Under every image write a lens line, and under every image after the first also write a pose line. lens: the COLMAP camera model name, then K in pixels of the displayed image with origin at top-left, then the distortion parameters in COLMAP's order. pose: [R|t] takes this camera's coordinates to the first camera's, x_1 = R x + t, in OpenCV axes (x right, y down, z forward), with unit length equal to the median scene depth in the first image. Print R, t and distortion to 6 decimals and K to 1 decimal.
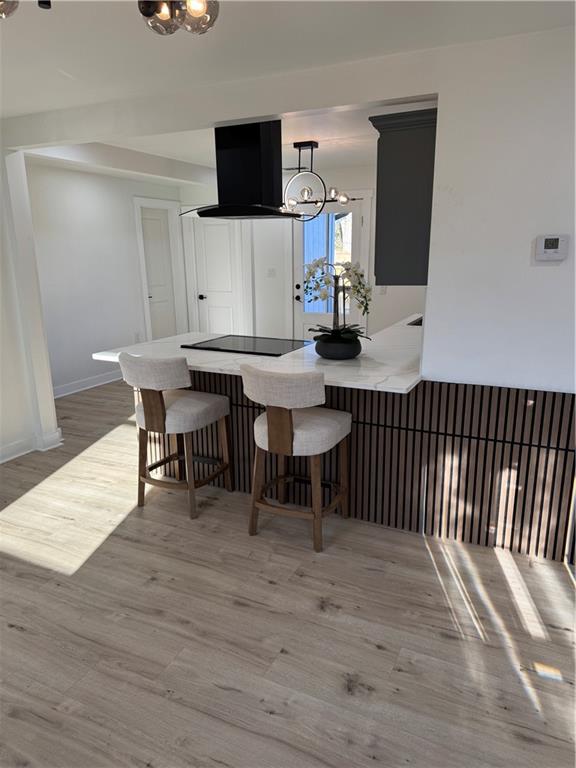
lens RADIAL K [[542.2, 0, 290.9], [0, 542.2, 381.5], [0, 0, 1]] dist [0.003695, -0.003142]
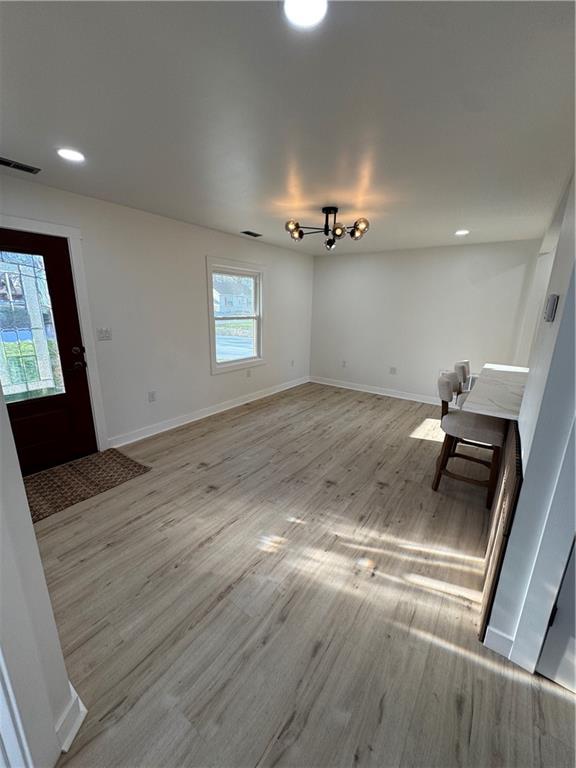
lens RADIAL K [[304.4, 0, 290.1], [0, 304.4, 383.3], [0, 0, 1]] dist [-0.008512, 0.001465]
pose [[-0.169269, 0.249557, -0.953451, 1.060005], [-0.255516, 0.923222, 0.287007, -0.163256], [0.951872, 0.292203, -0.092507, 0.645501]]
